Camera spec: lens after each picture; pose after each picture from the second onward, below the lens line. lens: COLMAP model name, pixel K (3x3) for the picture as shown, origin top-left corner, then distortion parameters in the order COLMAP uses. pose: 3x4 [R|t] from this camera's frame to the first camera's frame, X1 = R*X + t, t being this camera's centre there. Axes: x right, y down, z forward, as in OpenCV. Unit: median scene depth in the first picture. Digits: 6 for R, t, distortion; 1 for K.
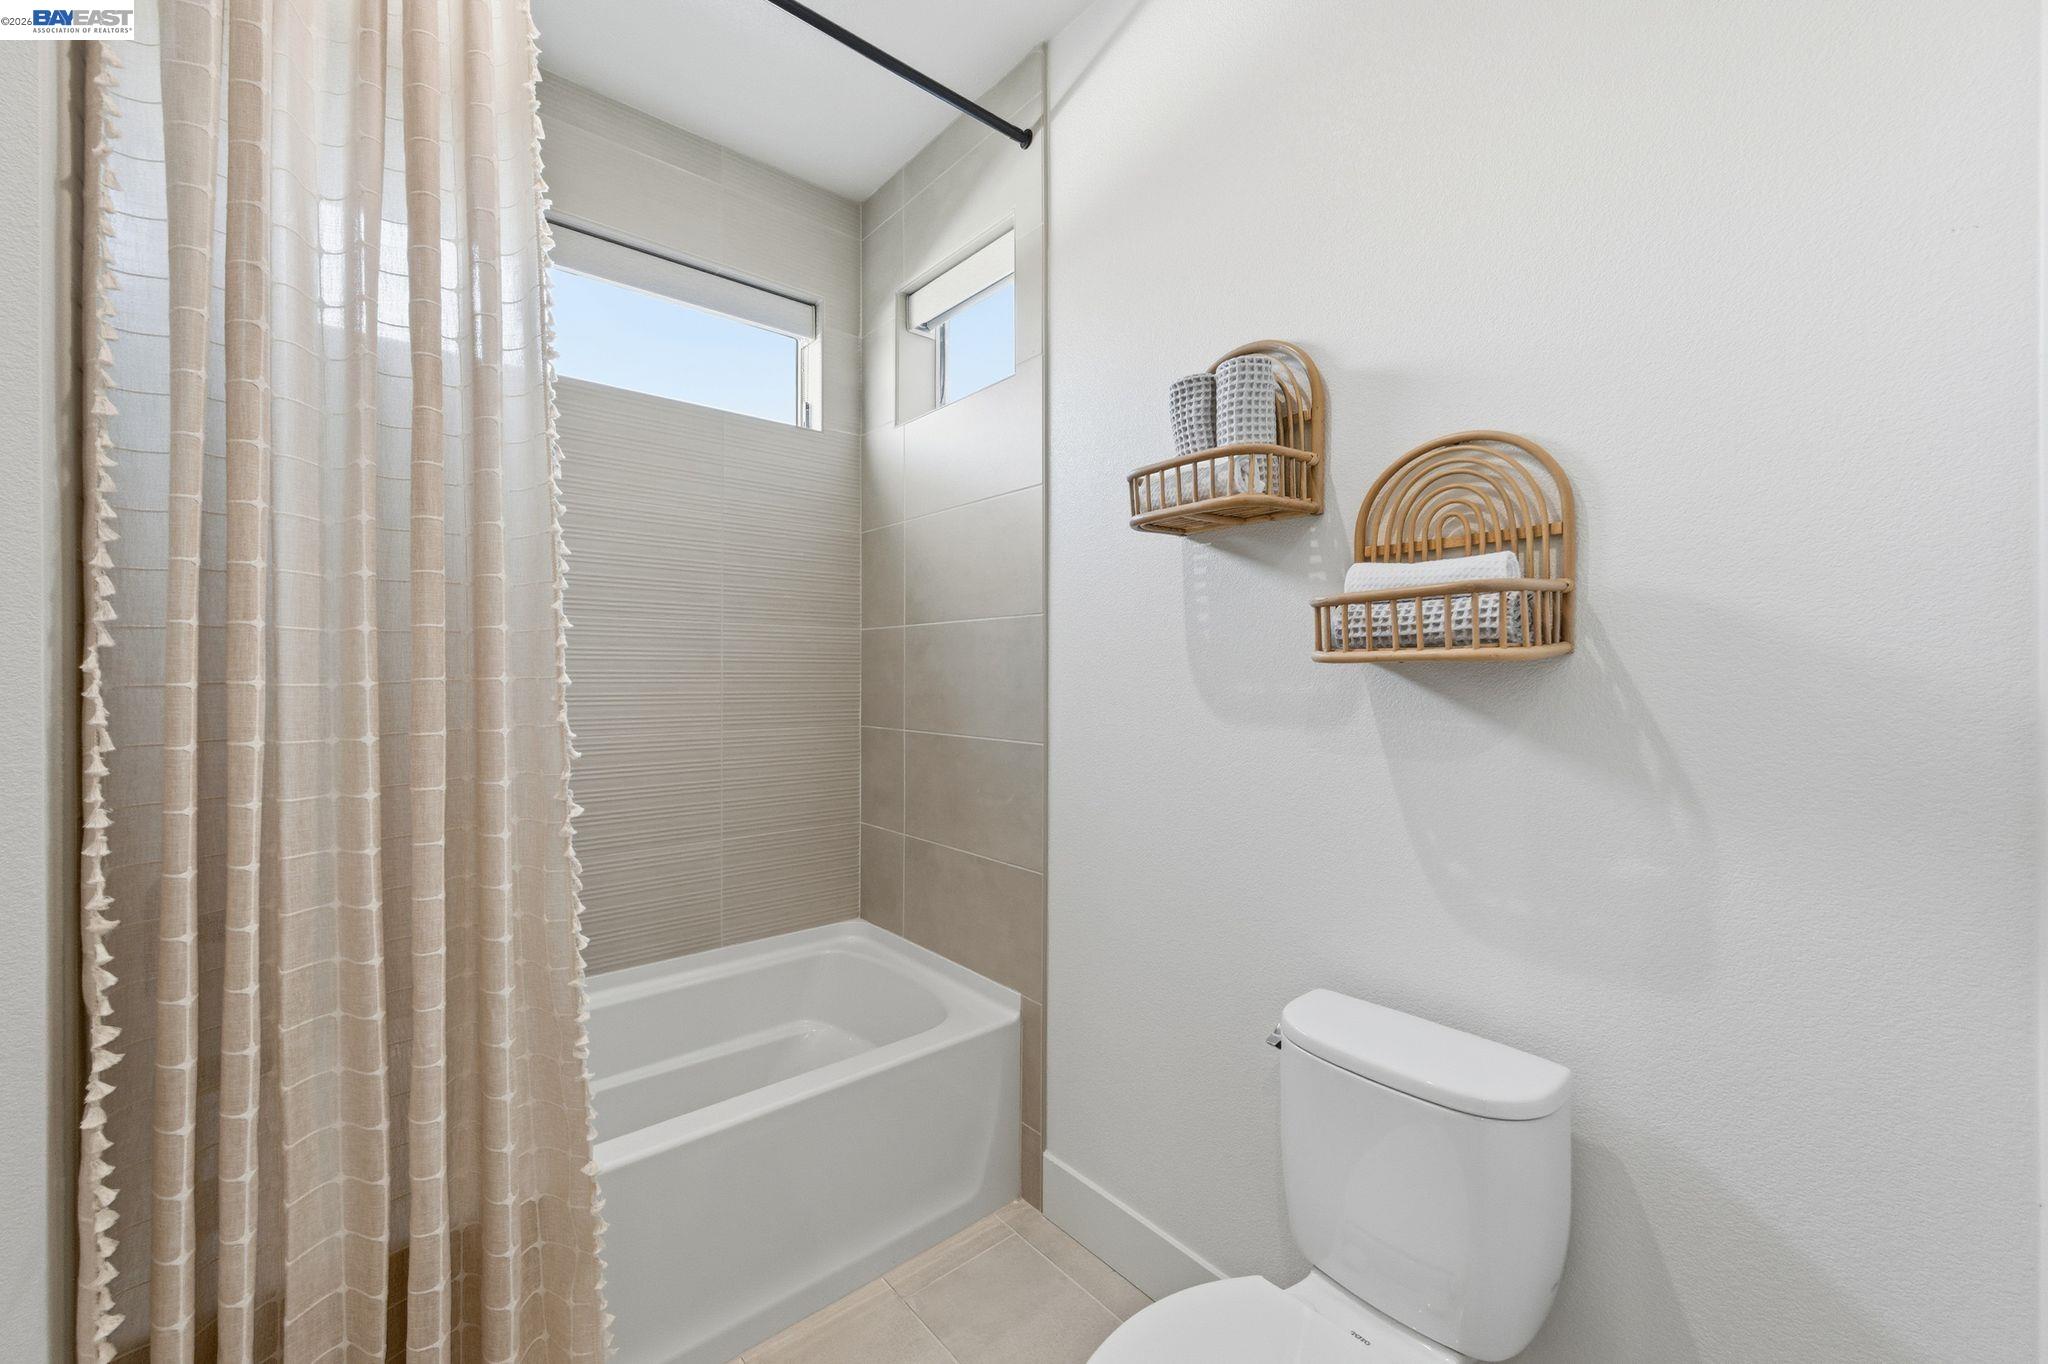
lens RADIAL K [[797.0, 0, 1019.8], [0, 797.0, 674.4], [0, 0, 1]] dist [0.002309, -0.000468]
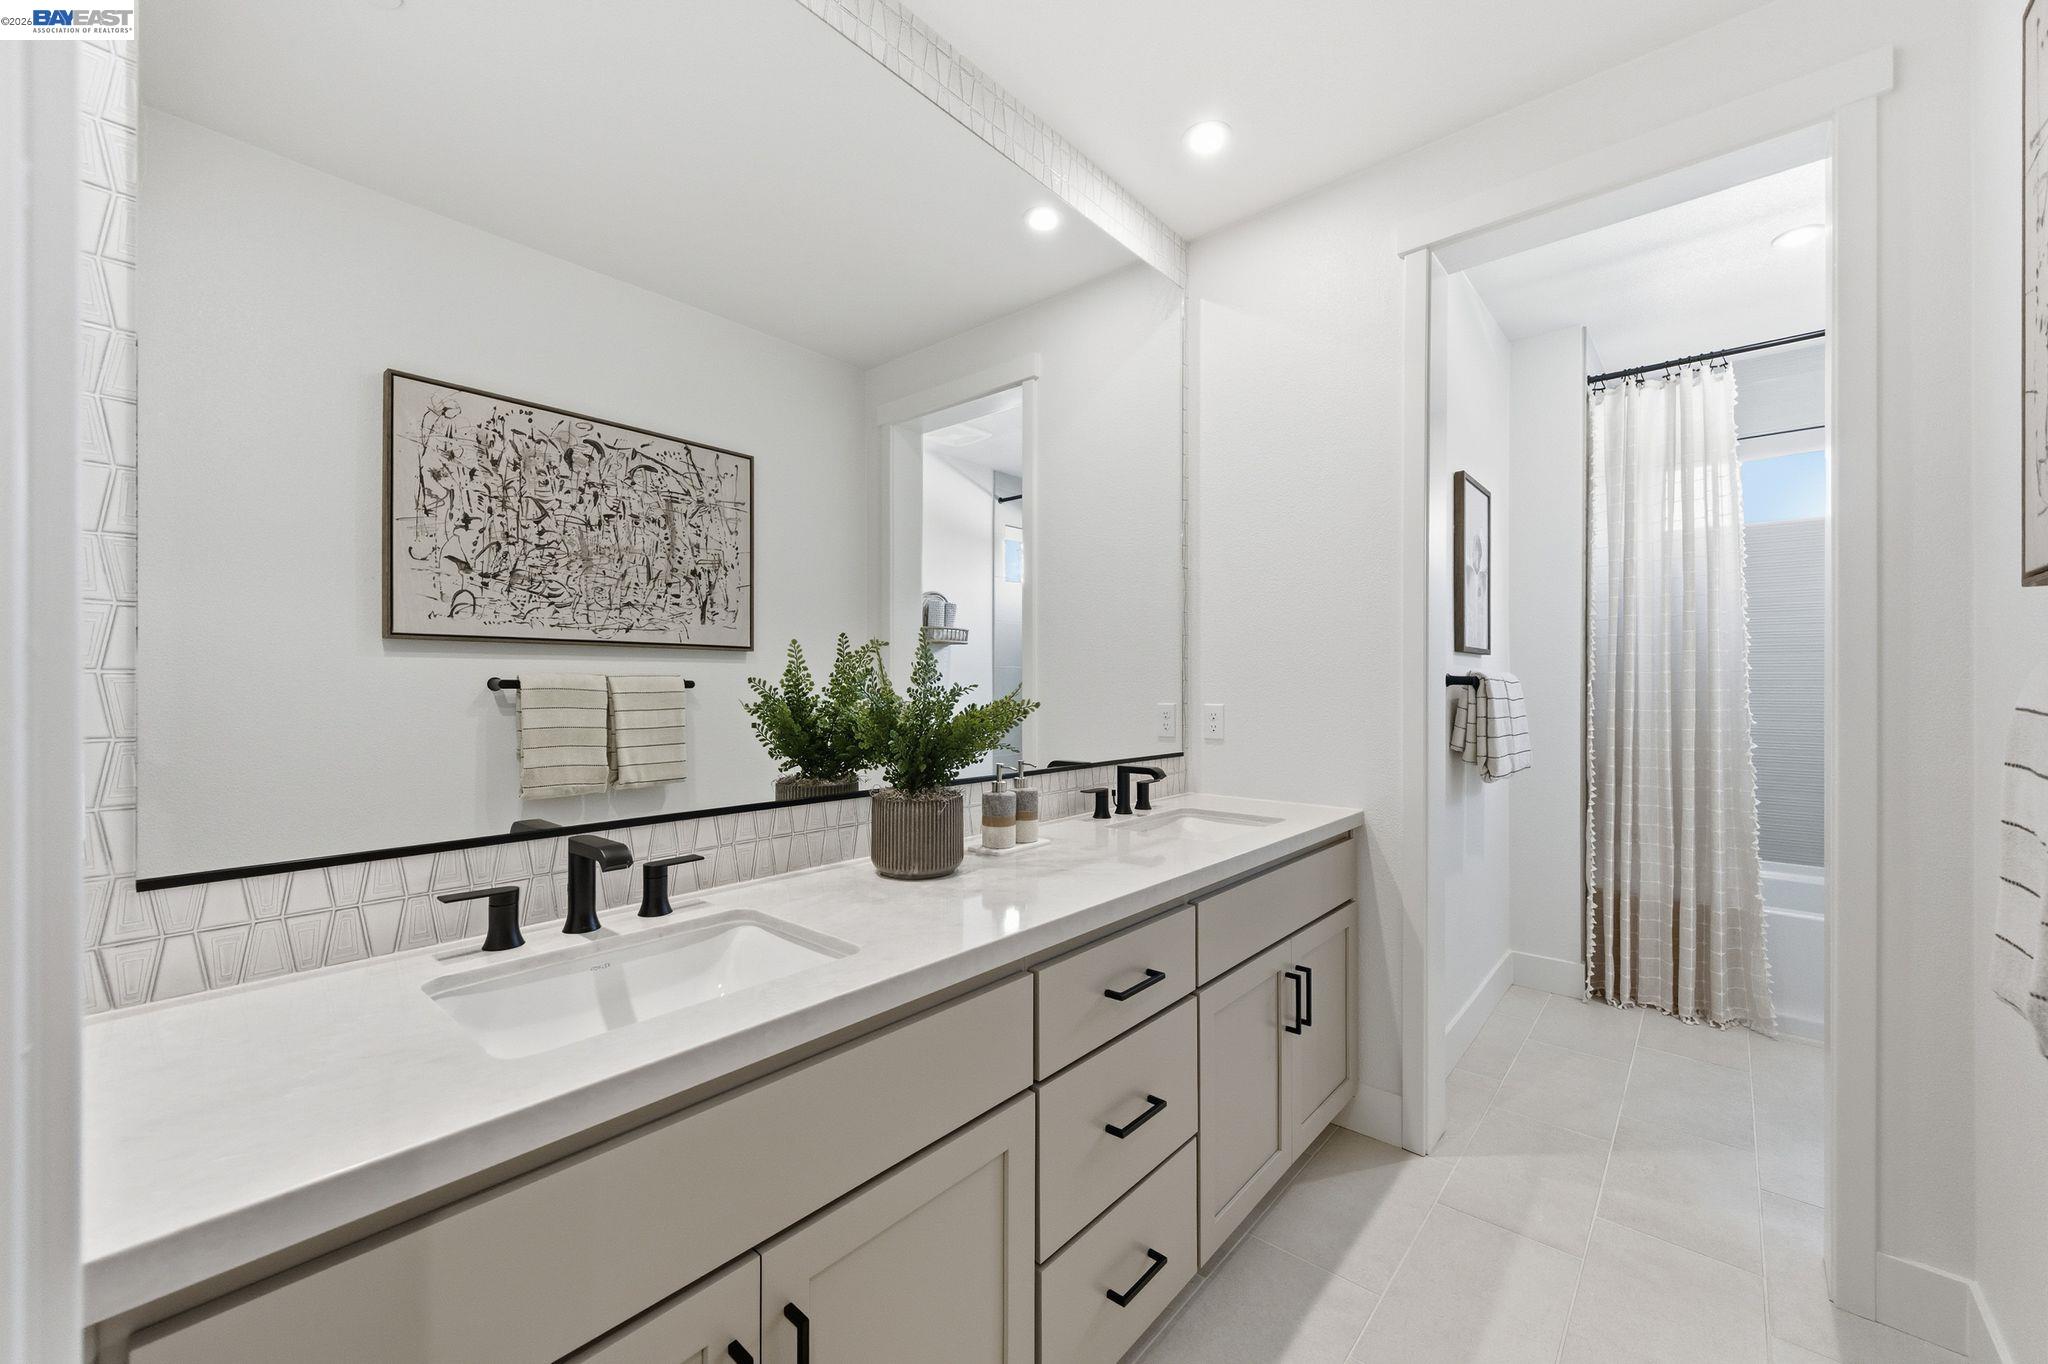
lens RADIAL K [[797.0, 0, 1020.2], [0, 797.0, 684.0], [0, 0, 1]] dist [0.002309, -0.000468]
pose [[0.130386, -0.000772, -0.991463, 1.931185], [-0.004022, 0.999991, -0.001308, -0.002658], [0.991455, 0.004158, 0.130381, -1.880737]]
